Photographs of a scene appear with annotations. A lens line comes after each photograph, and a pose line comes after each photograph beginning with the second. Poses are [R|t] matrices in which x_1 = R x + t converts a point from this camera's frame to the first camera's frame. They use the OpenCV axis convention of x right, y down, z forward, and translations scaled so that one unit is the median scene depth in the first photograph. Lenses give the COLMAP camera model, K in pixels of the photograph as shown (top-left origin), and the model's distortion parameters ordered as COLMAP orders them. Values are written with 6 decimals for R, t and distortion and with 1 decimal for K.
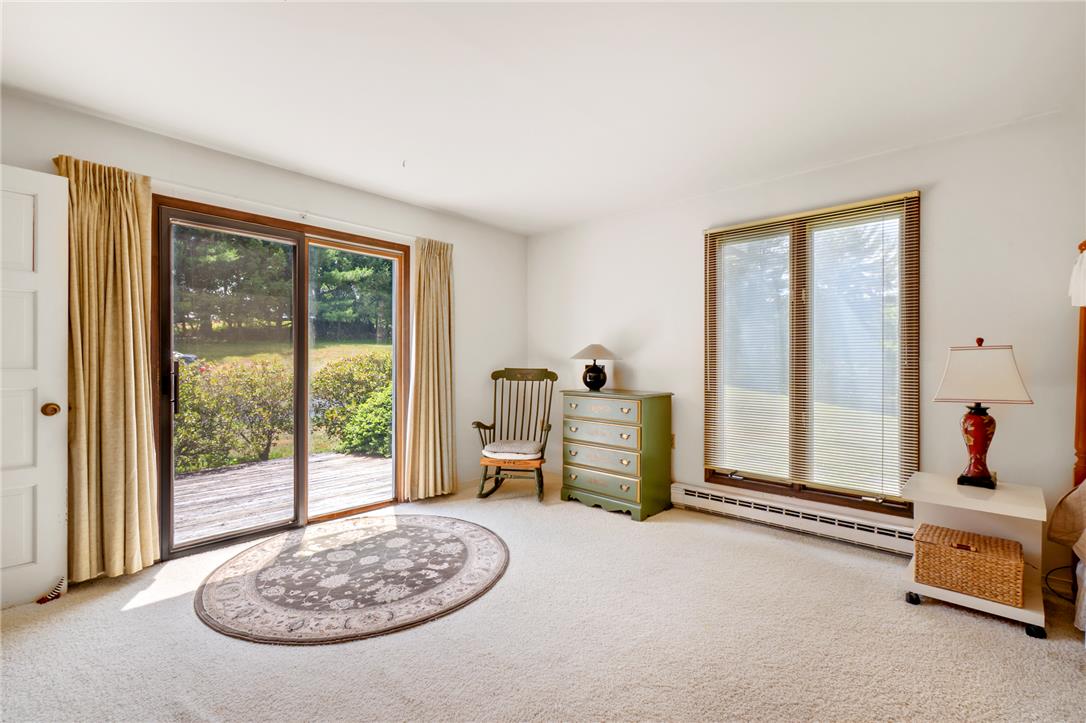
lens RADIAL K [[478.7, 0, 546.4], [0, 478.7, 367.8], [0, 0, 1]] dist [-0.000309, -0.000265]
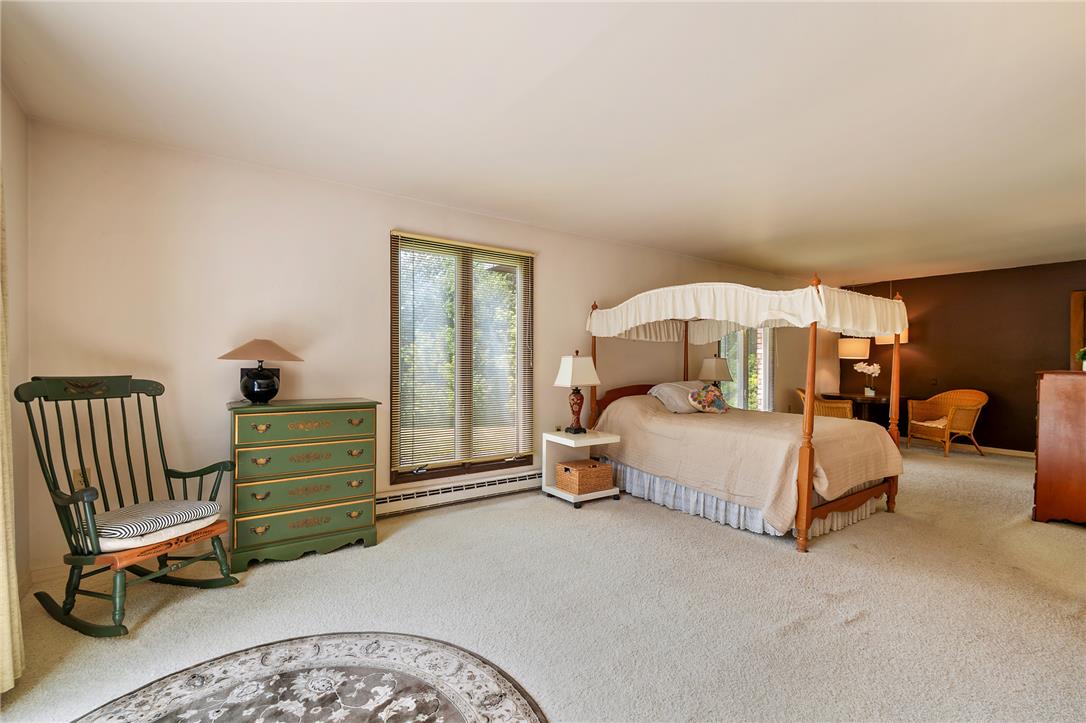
lens RADIAL K [[486.2, 0, 544.6], [0, 486.2, 369.4], [0, 0, 1]] dist [0.000092, -0.000463]
pose [[0.209935, -0.017955, 0.977550, -0.655227], [0.007357, 0.999832, 0.016784, -0.016481], [-0.977688, 0.003669, 0.210032, 0.542597]]
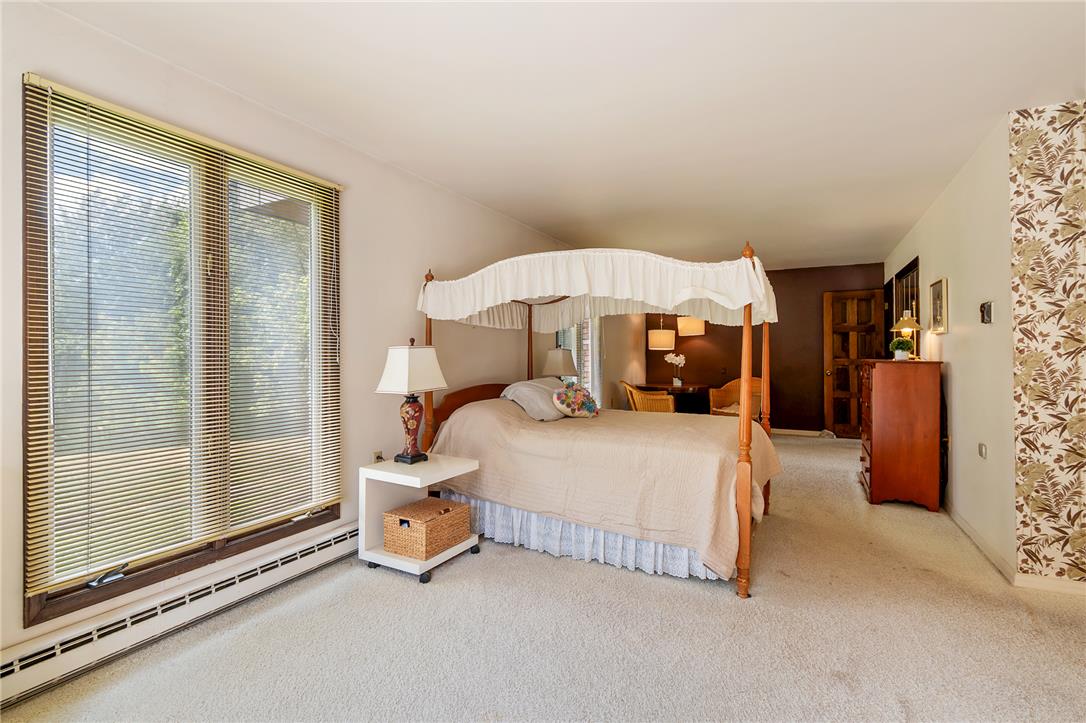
lens RADIAL K [[494.9, 0, 555.4], [0, 494.9, 354.7], [0, 0, 1]] dist [0.002526, -0.004676]
pose [[-0.262488, -0.003764, 0.964928, -0.278990], [0.012866, 0.999890, 0.007400, -0.018619], [-0.964850, 0.014357, -0.262411, 0.721270]]
